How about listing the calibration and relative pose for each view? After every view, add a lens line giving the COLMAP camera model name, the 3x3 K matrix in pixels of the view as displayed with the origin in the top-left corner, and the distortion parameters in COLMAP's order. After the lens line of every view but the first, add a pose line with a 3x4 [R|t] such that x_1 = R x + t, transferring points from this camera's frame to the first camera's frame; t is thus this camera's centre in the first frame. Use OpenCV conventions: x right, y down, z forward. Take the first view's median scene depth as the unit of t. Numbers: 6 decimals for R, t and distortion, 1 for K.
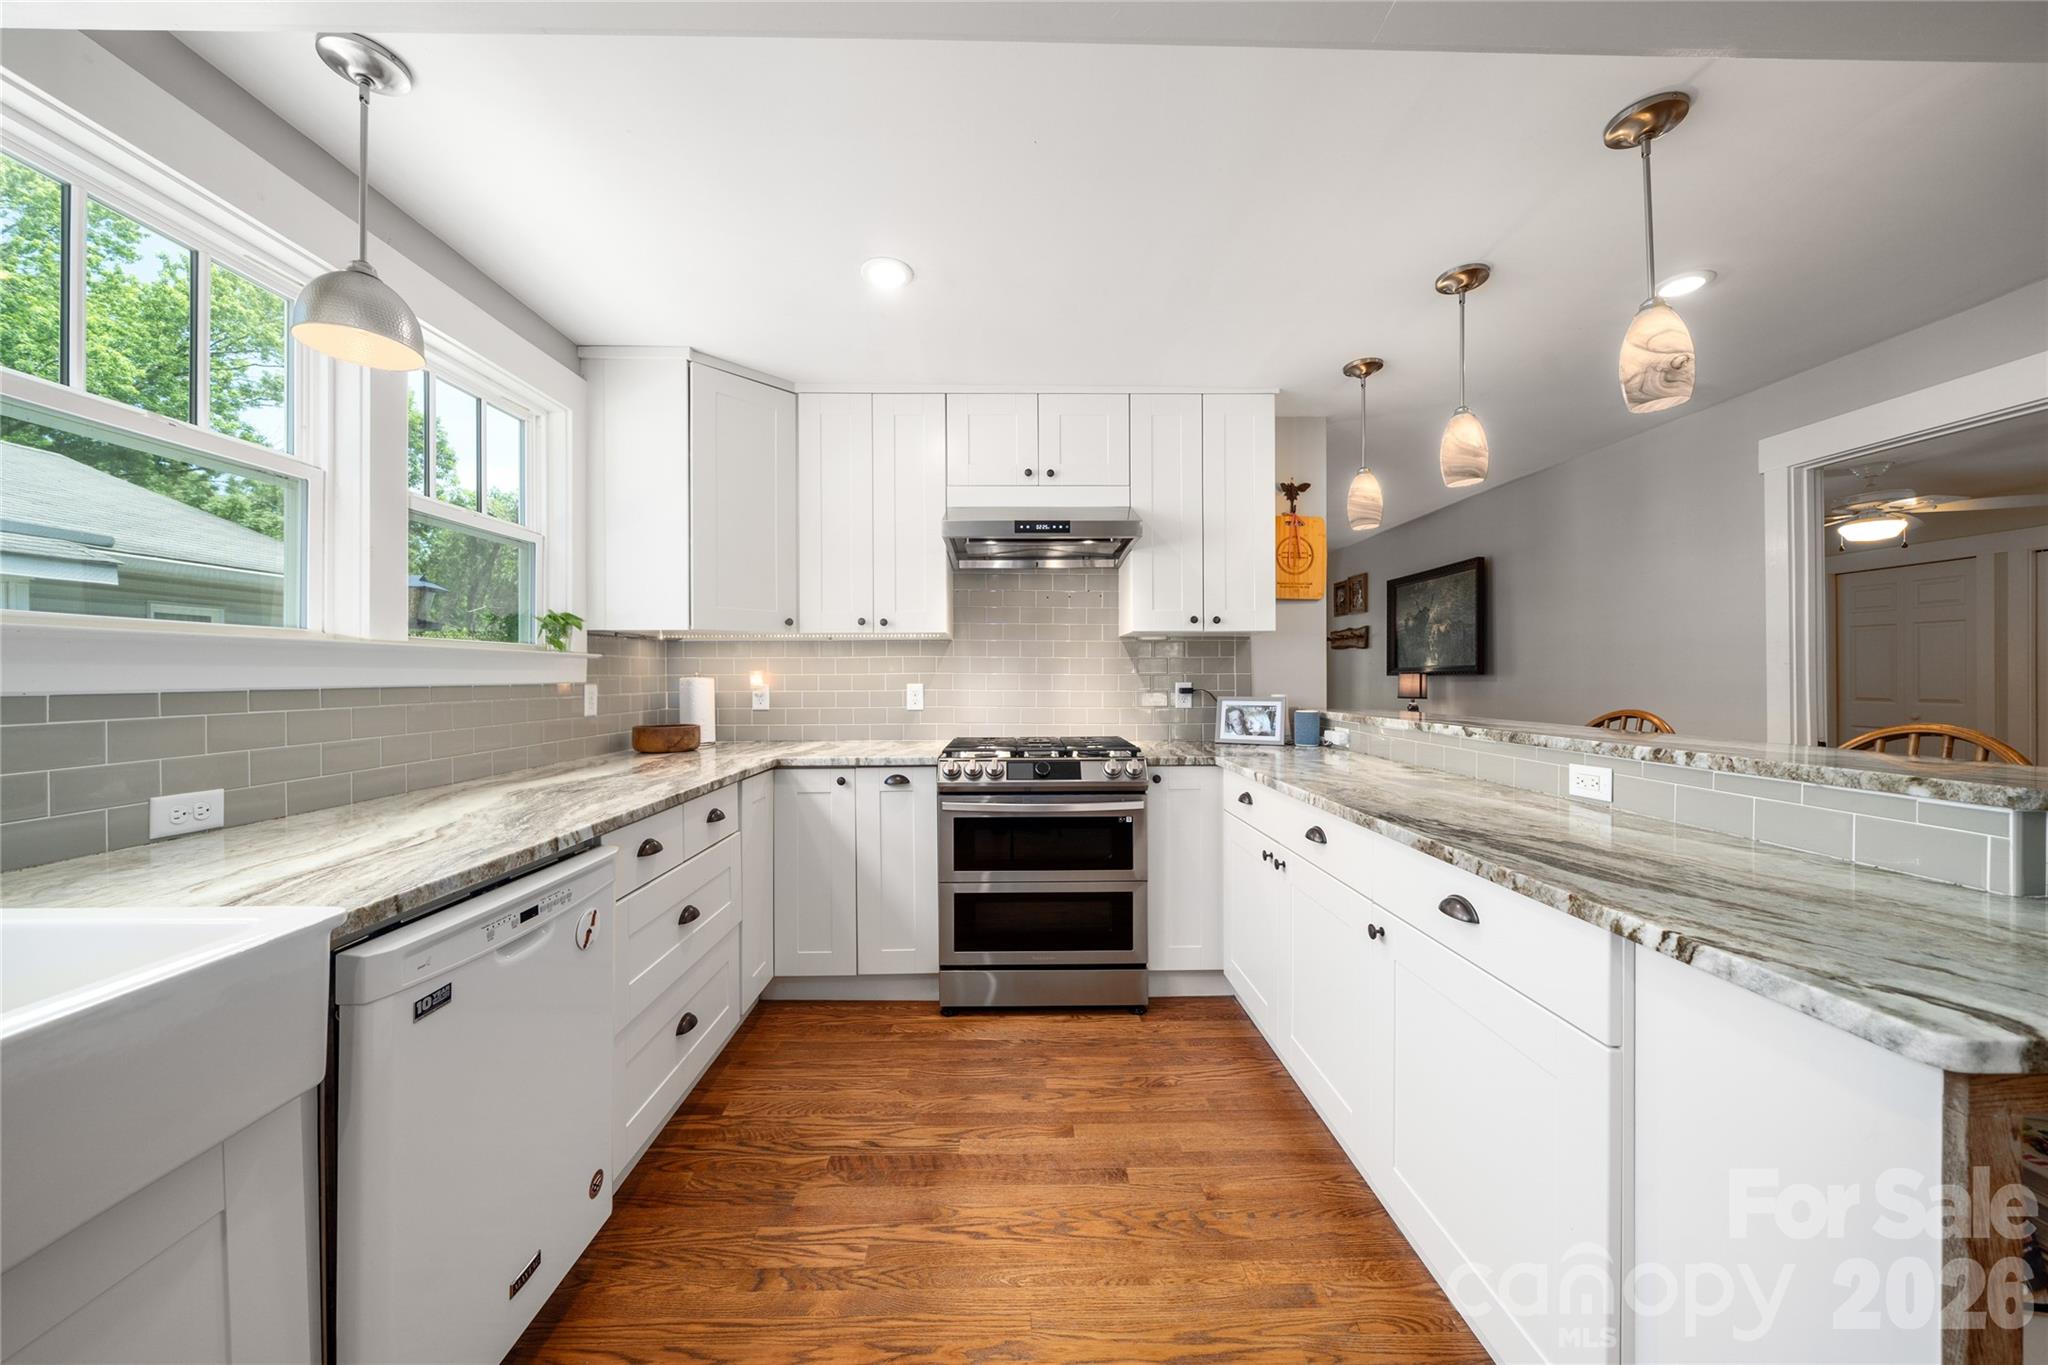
lens RADIAL K [[711.9, 0, 1028.4], [0, 711.9, 681.2], [0, 0, 1]] dist [-0.006654, 0.000127]
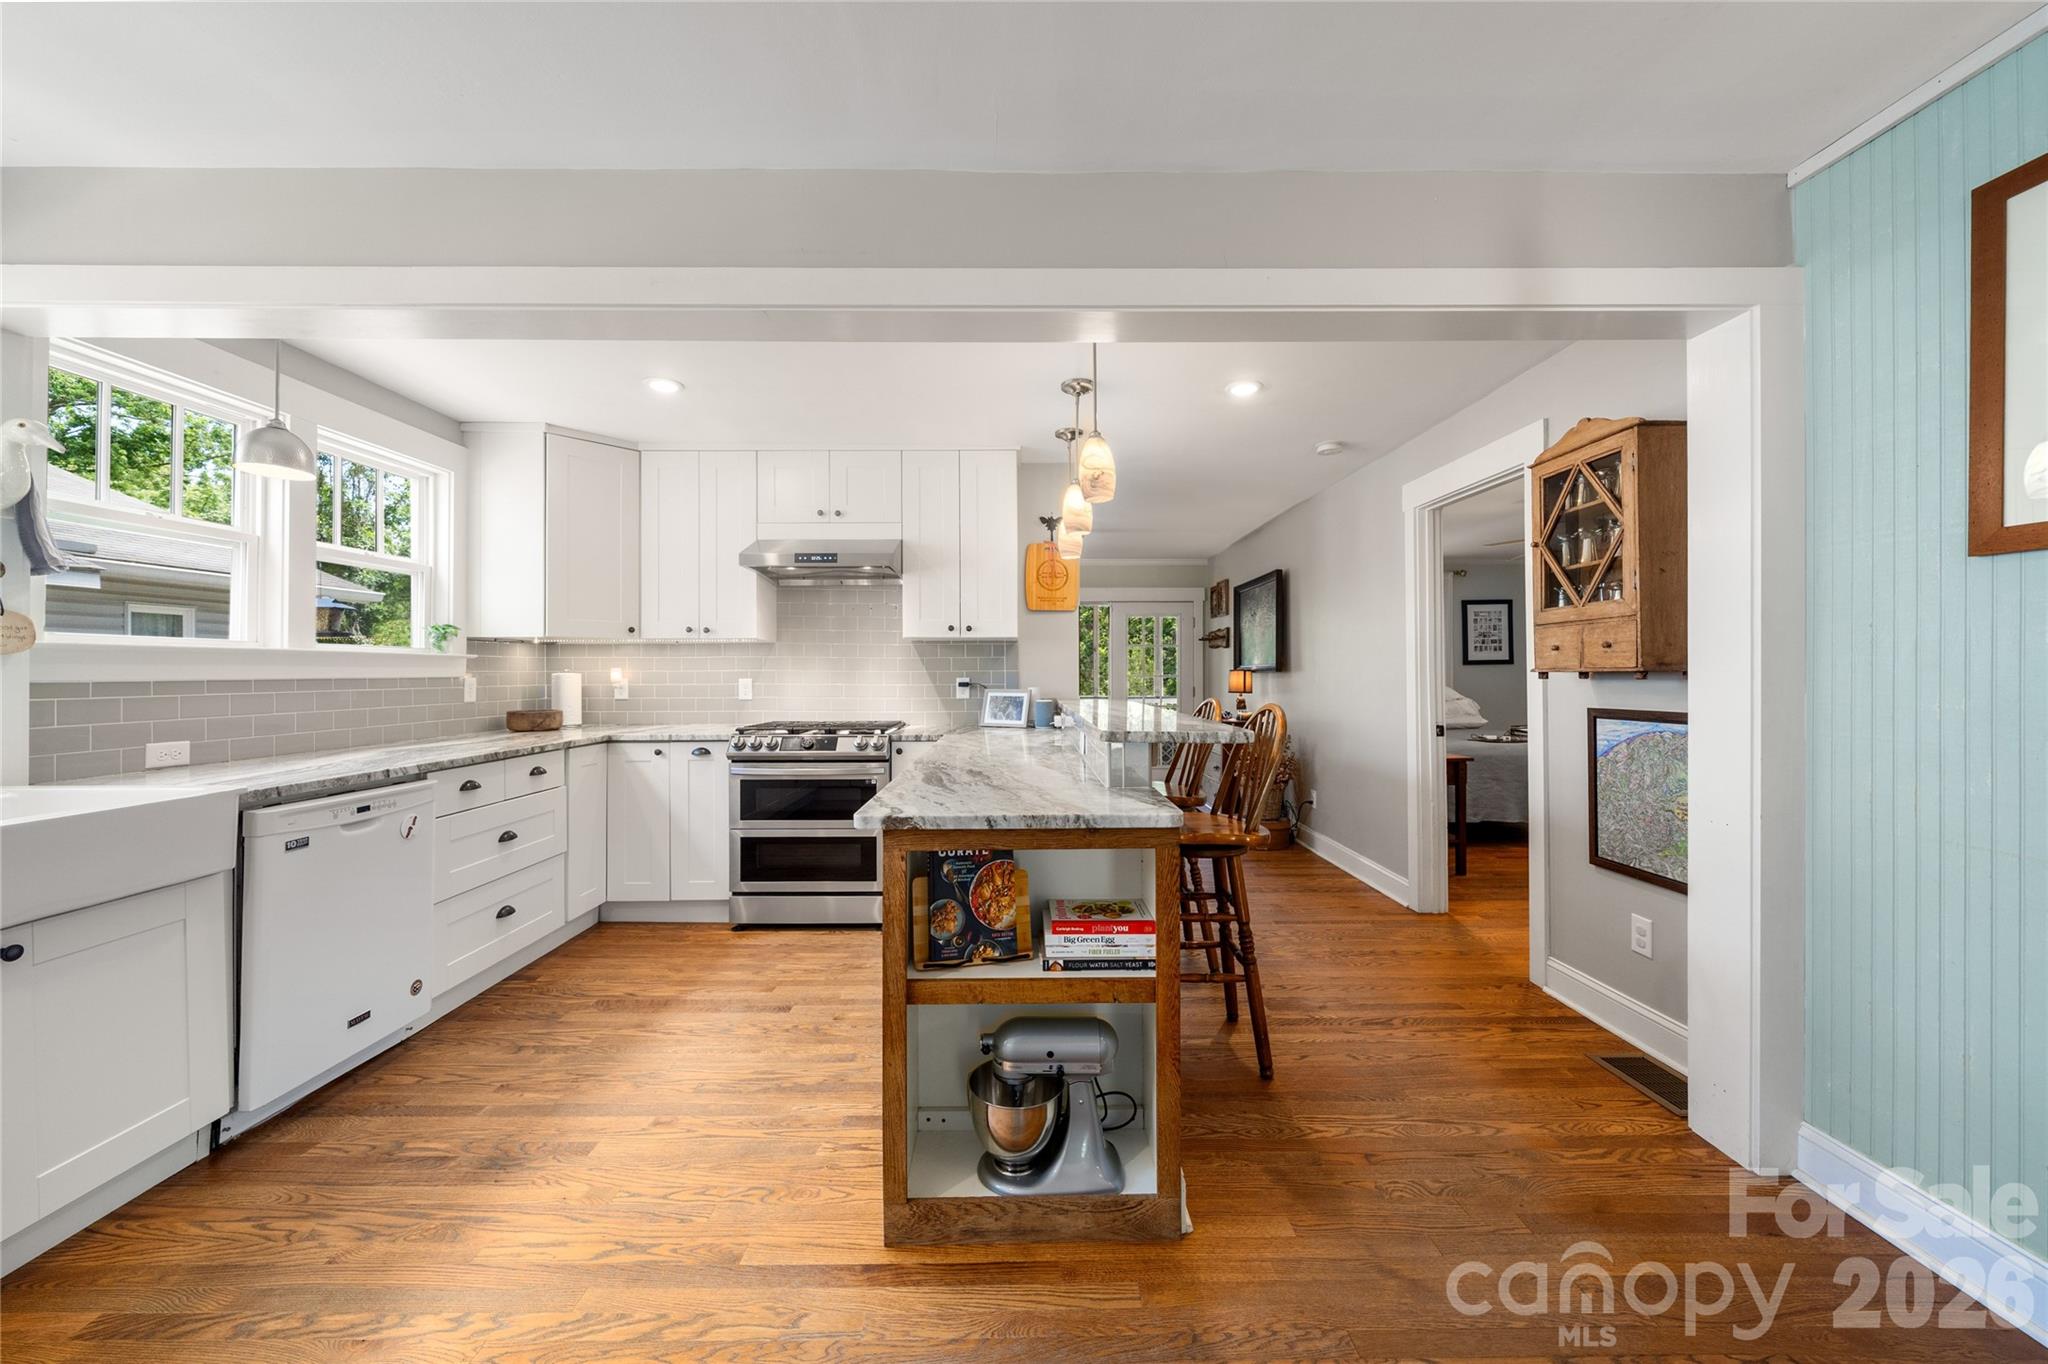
lens RADIAL K [[751.6, 0, 1033.2], [0, 751.6, 671.3], [0, 0, 1]] dist [-0.001767, -0.000867]
pose [[0.999958, 0.001392, -0.009102, 0.568059], [-0.001466, 0.999966, -0.008128, 0.001803], [0.009090, 0.008141, 0.999926, -0.491866]]
